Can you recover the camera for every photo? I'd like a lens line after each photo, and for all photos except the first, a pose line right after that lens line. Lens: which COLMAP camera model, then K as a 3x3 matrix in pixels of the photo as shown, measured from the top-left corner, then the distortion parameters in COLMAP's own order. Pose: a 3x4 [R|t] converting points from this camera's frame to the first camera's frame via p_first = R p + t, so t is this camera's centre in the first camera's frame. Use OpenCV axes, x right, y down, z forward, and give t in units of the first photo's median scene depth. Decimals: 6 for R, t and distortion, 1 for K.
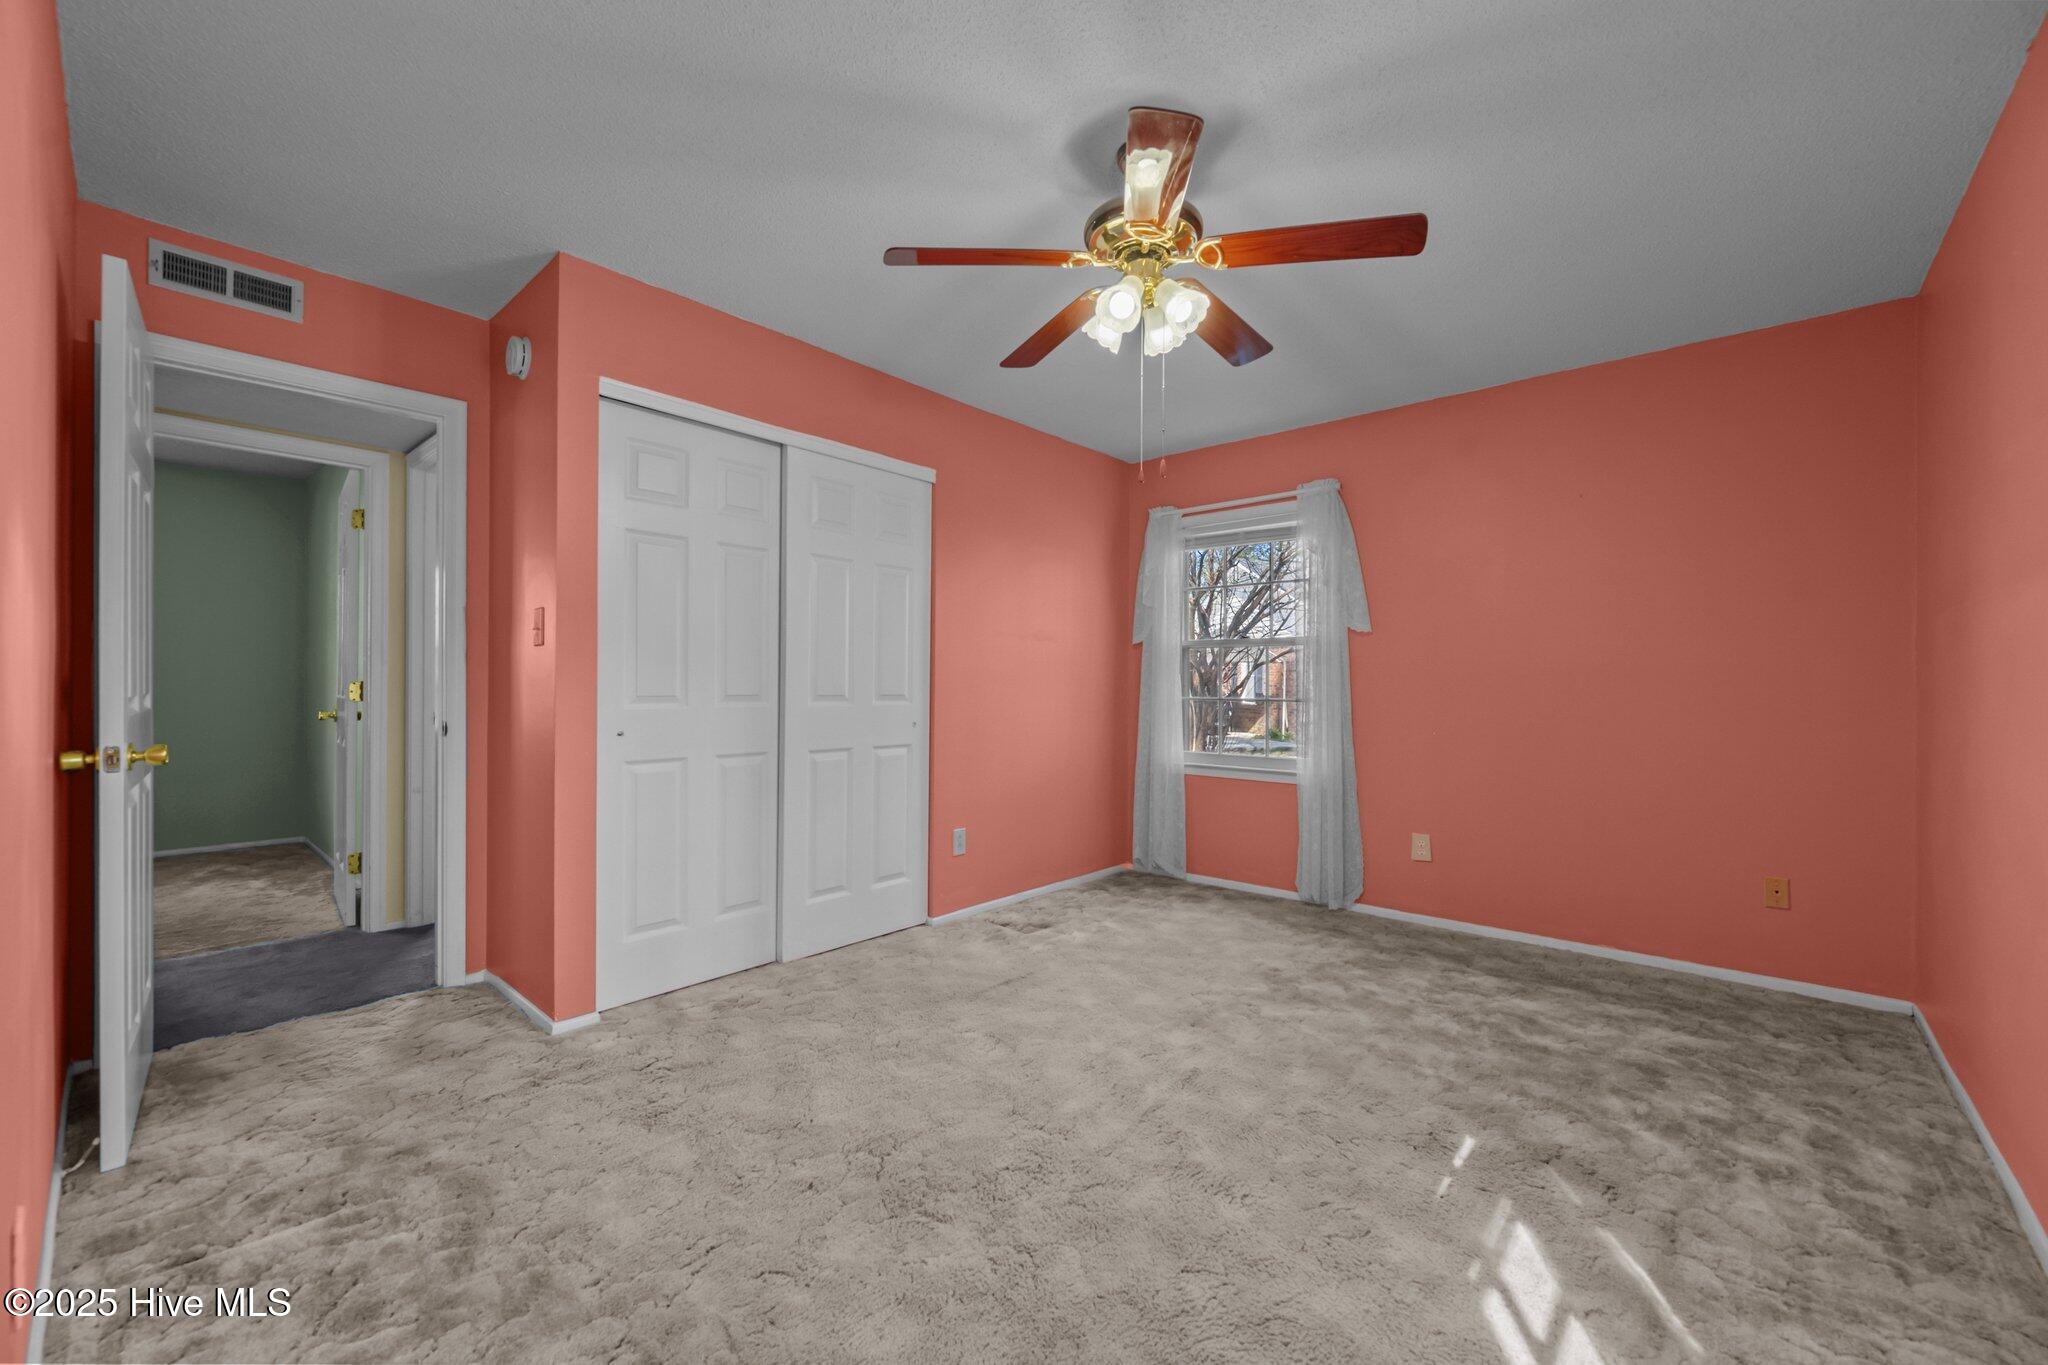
lens RADIAL K [[810.5, 0, 1027.5], [0, 810.5, 677.7], [0, 0, 1]] dist [0.001203, 0.000659]
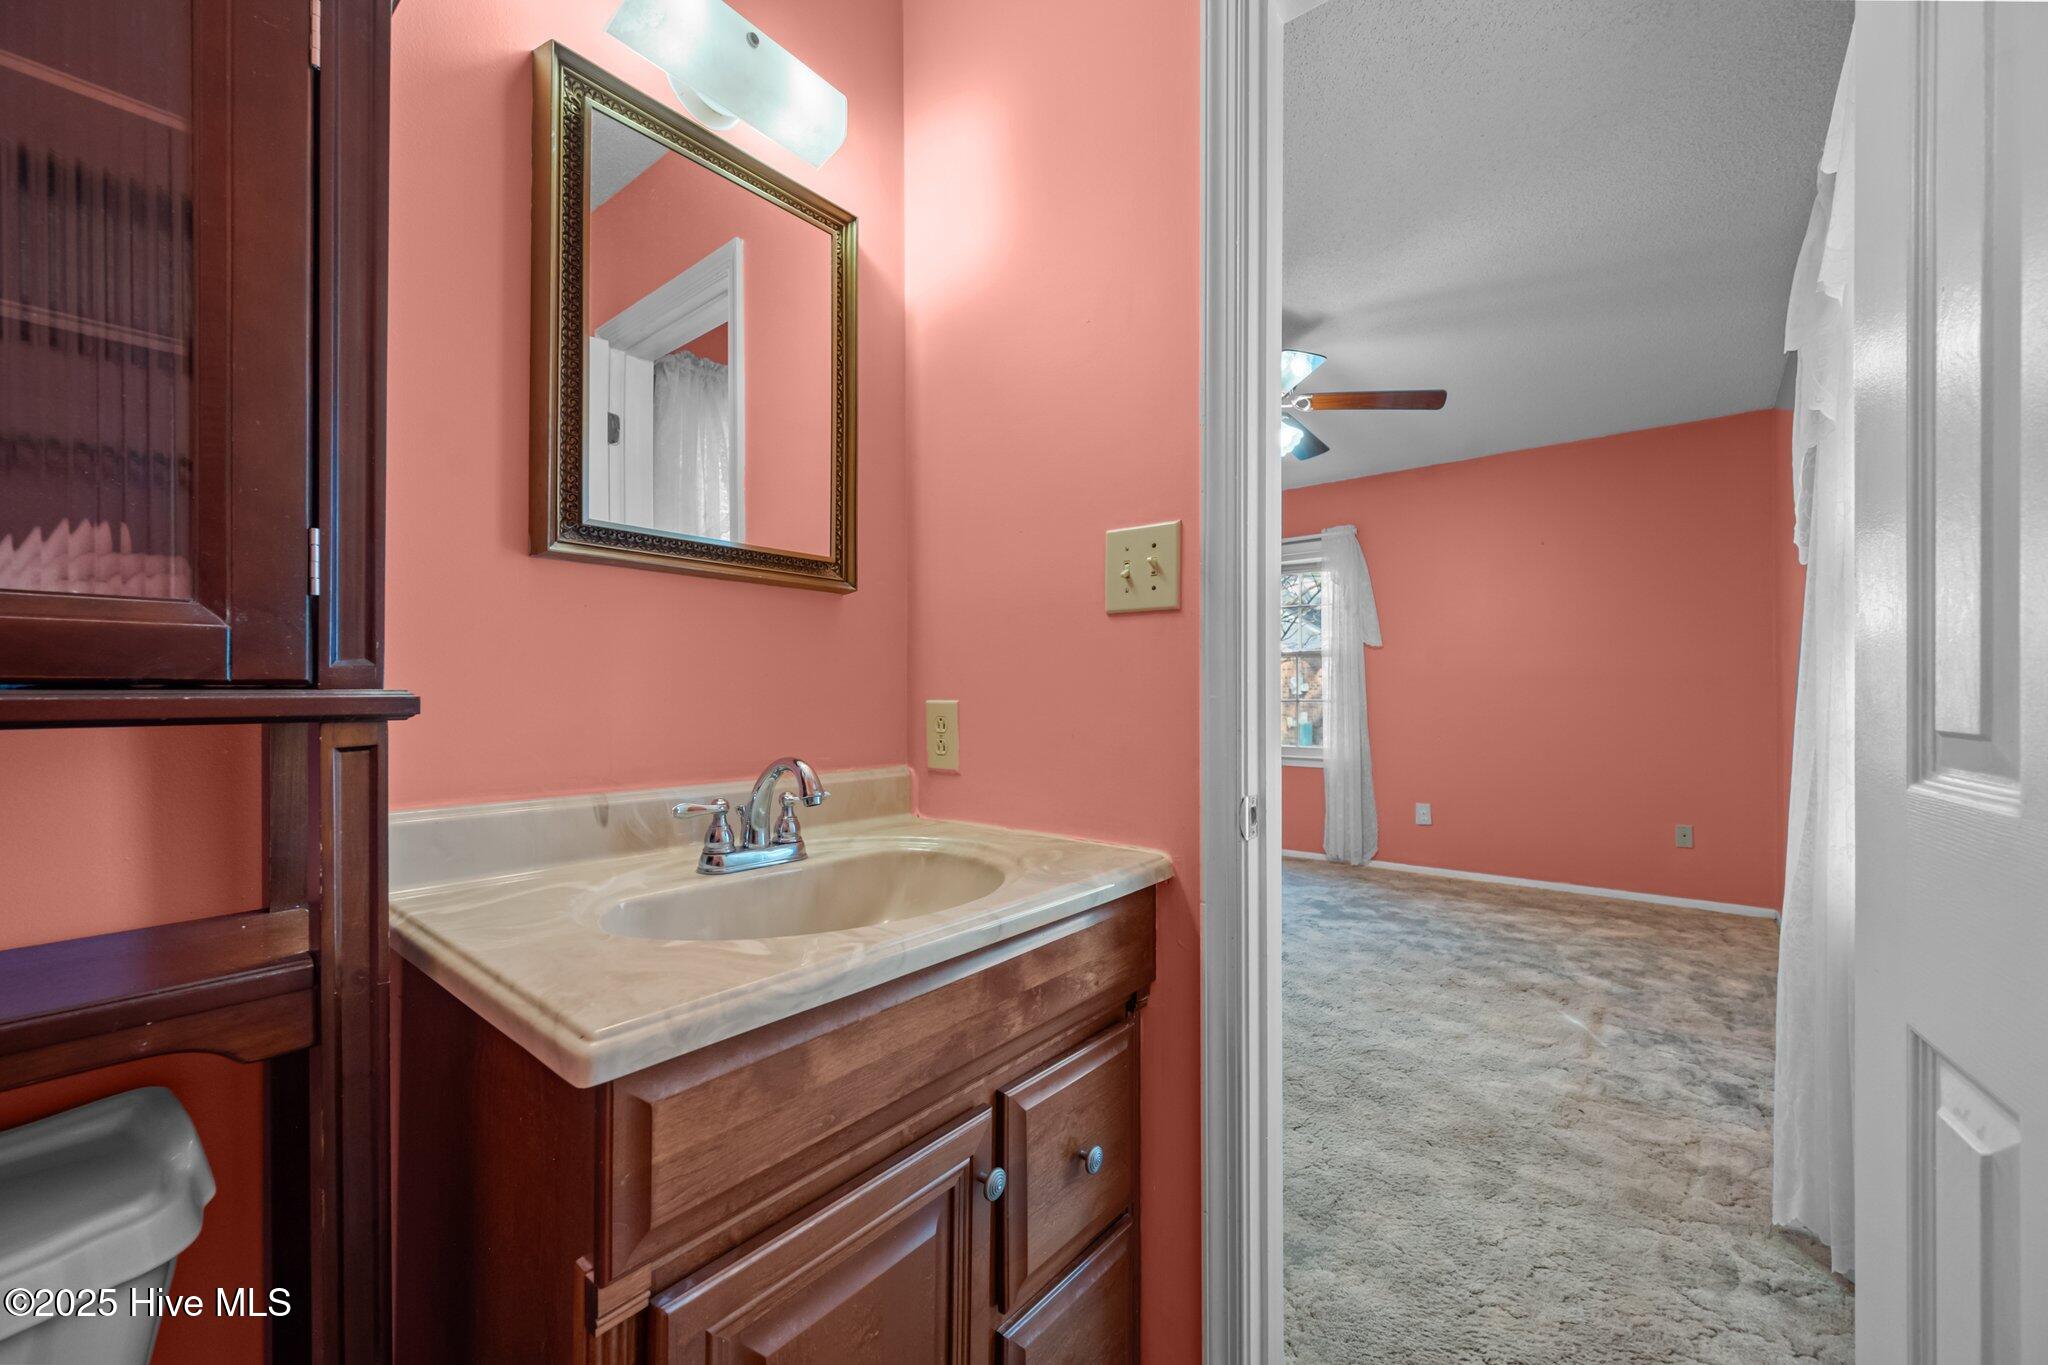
lens RADIAL K [[810.5, 0, 1032.3], [0, 810.5, 683.7], [0, 0, 1]] dist [0.001203, 0.000659]
pose [[0.999347, -0.006457, 0.035556, -0.238416], [0.006602, 0.999970, -0.003972, 0.005281], [-0.035530, 0.004204, 0.999360, -0.350737]]
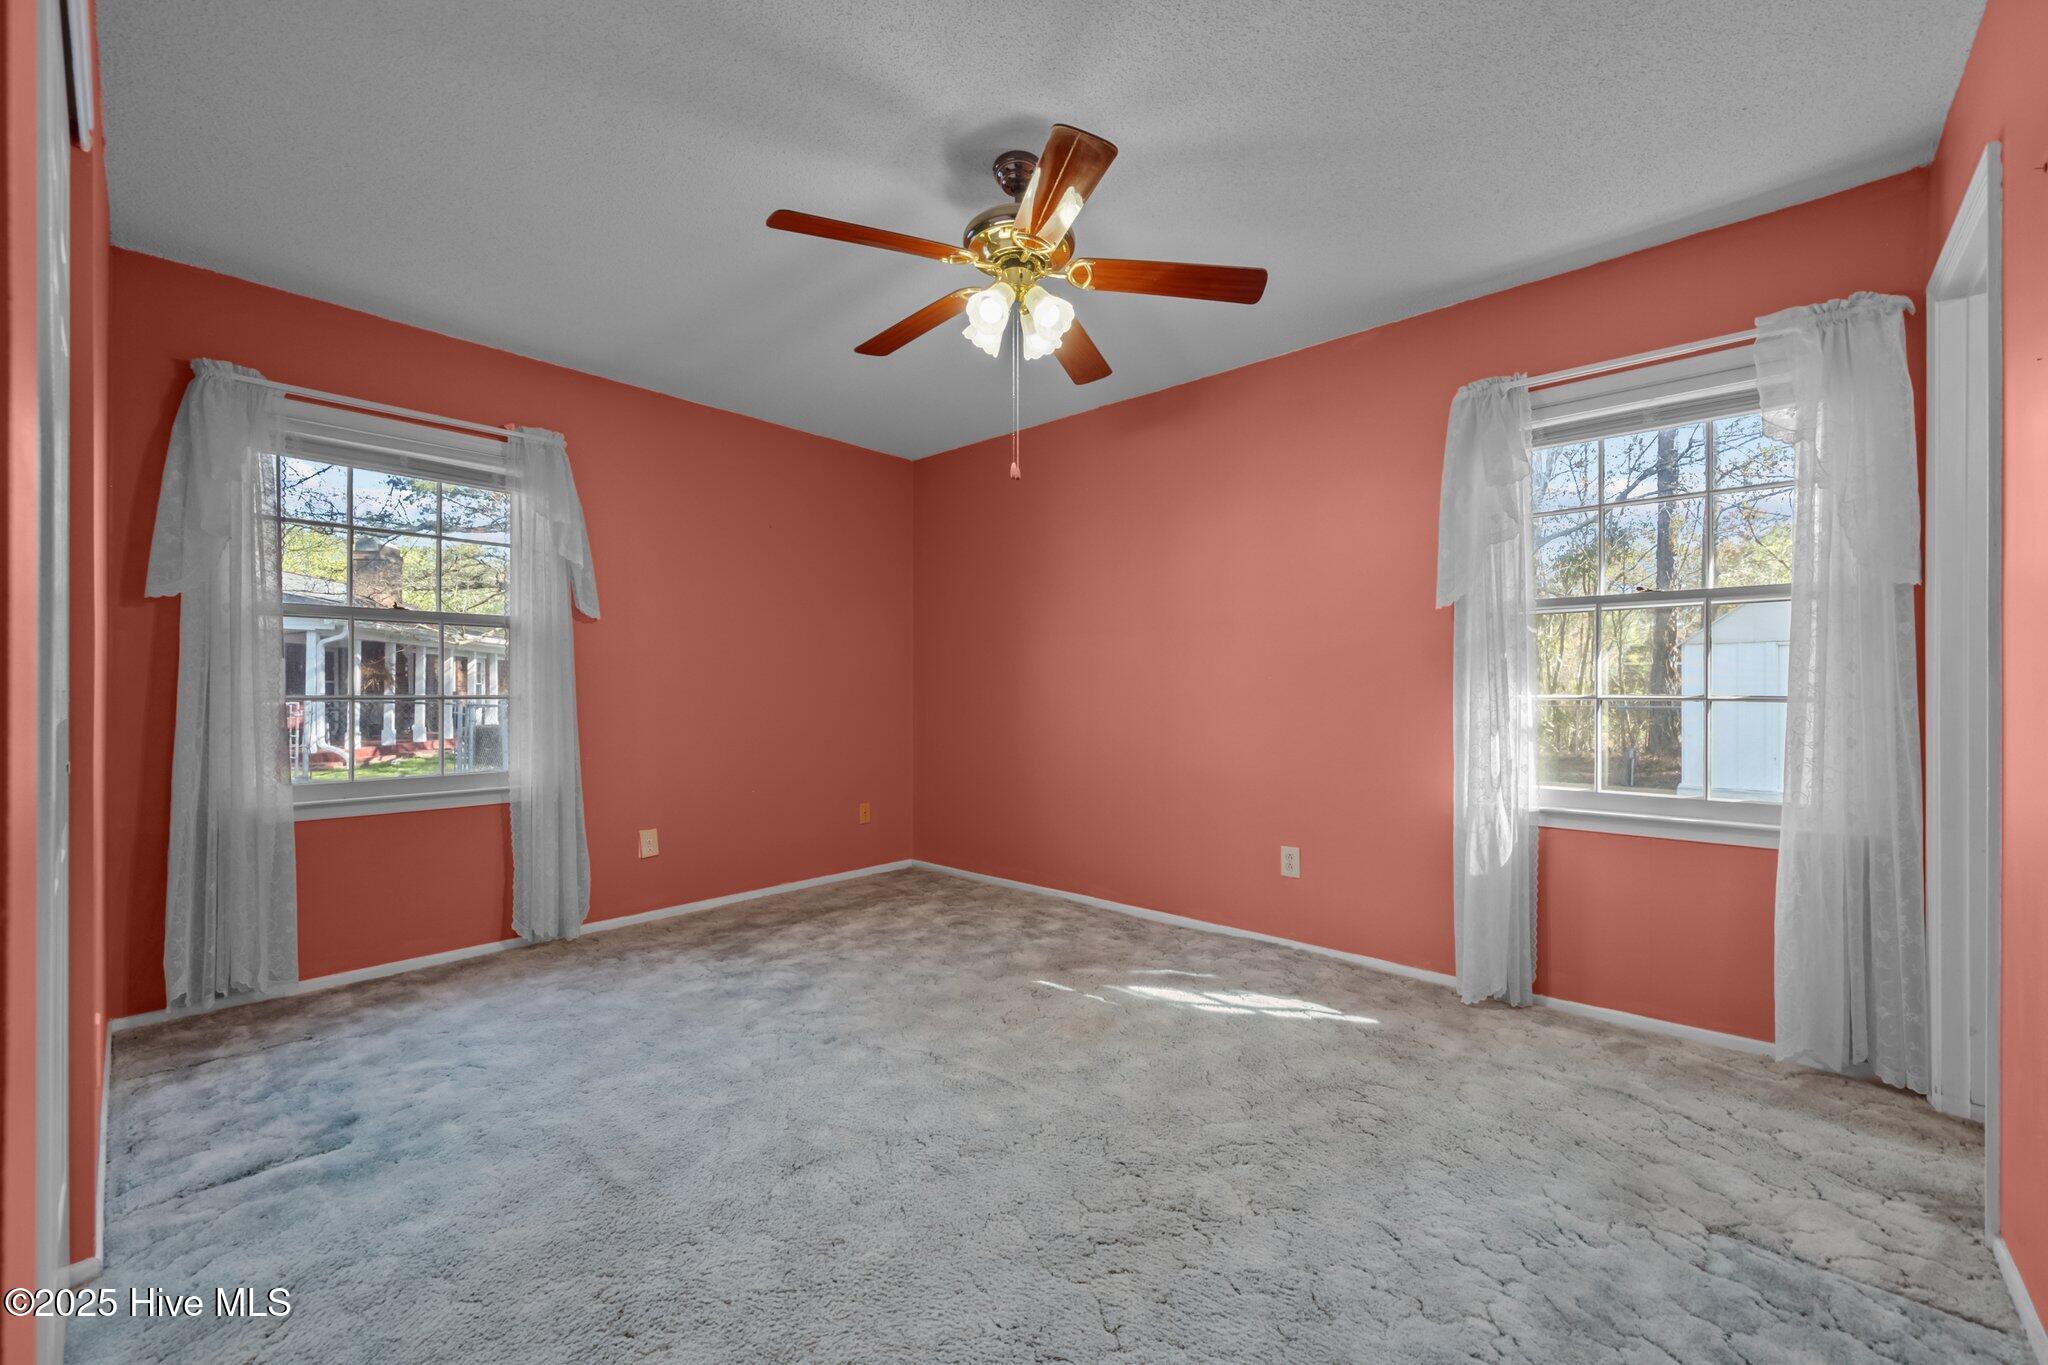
lens RADIAL K [[810.5, 0, 1032.0], [0, 810.5, 689.8], [0, 0, 1]] dist [0.001203, 0.000659]
pose [[0.006784, -0.004804, 0.999965, -0.663931], [-0.009750, 0.999941, 0.004870, 0.017730], [-0.999929, -0.009782, 0.006737, 0.708303]]
